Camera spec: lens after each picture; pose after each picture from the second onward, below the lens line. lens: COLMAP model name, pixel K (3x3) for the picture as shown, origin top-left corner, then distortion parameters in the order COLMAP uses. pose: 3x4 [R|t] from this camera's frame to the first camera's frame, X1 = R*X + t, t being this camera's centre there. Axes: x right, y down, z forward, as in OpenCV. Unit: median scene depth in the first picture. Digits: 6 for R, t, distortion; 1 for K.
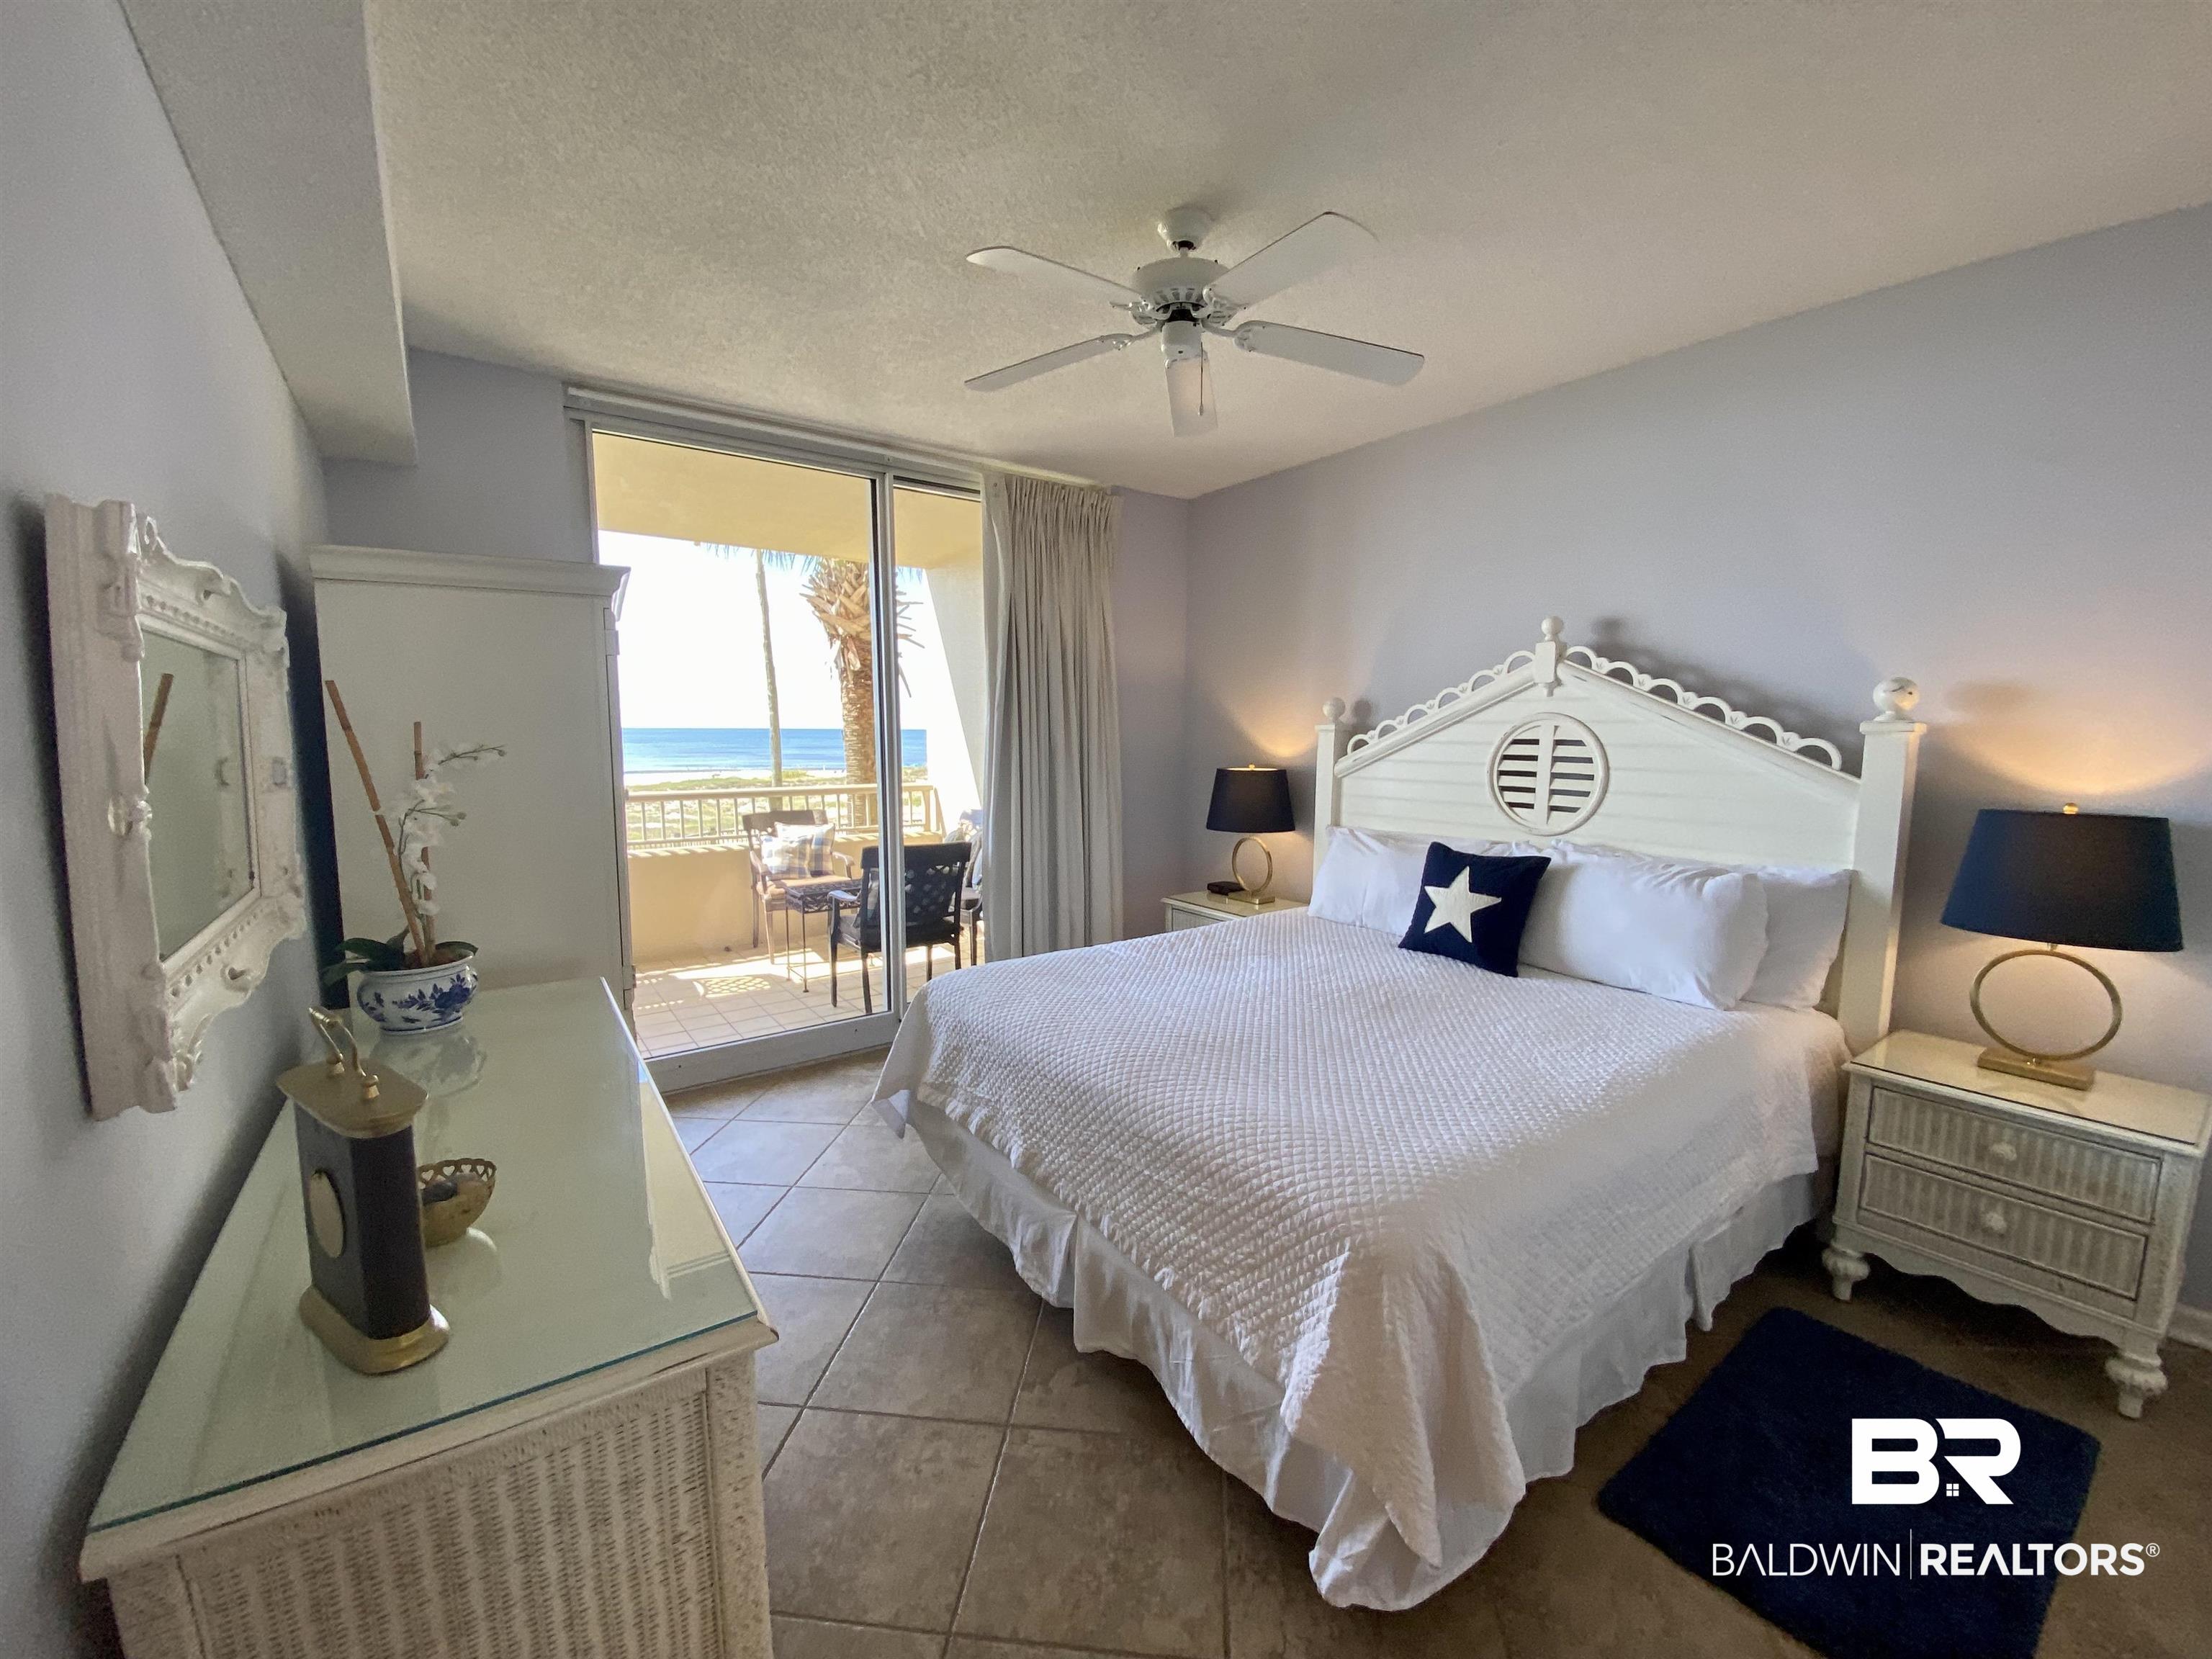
lens RADIAL K [[880.6, 0, 1103.9], [0, 880.6, 835.0], [0, 0, 1]] dist [0.035879, -0.029125]
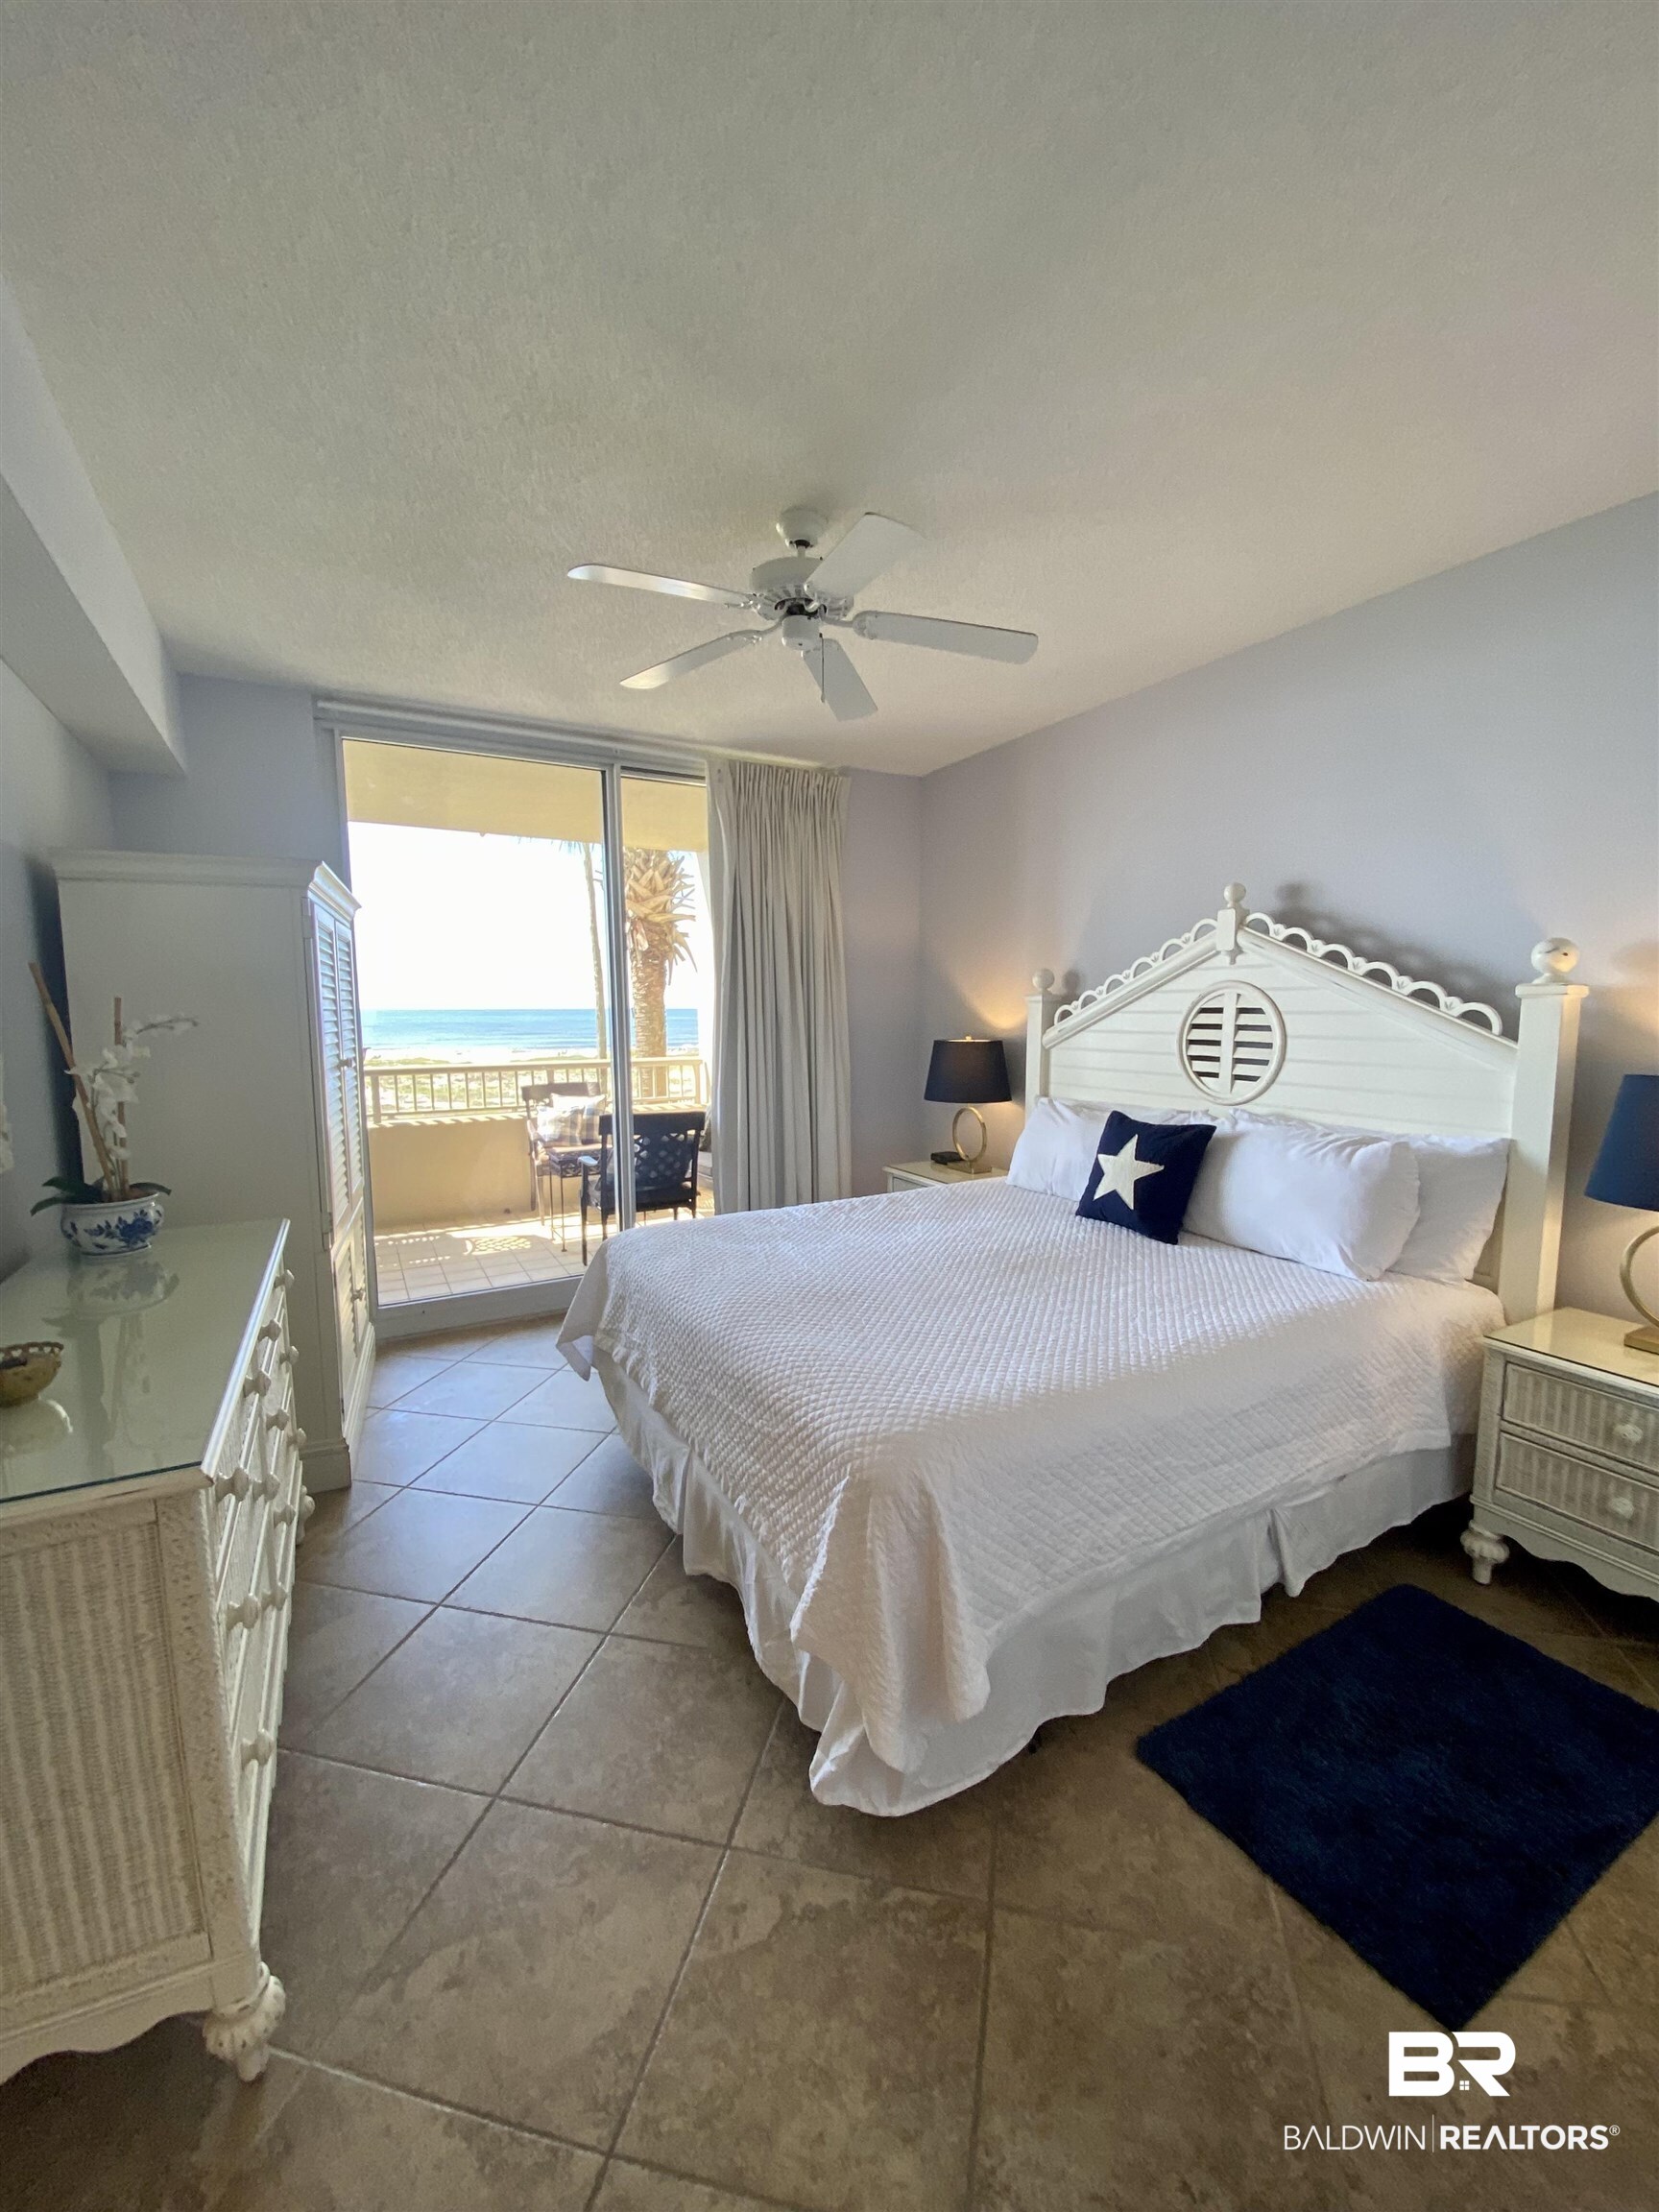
lens RADIAL K [[880.6, 0, 827.3], [0, 880.6, 1109.7], [0, 0, 1]] dist [0.035879, -0.029125]
pose [[0.992606, 0.006223, -0.121218, 0.219556], [-0.006625, 0.999974, -0.002915, 0.015143], [0.121197, 0.003697, 0.992622, -0.043824]]
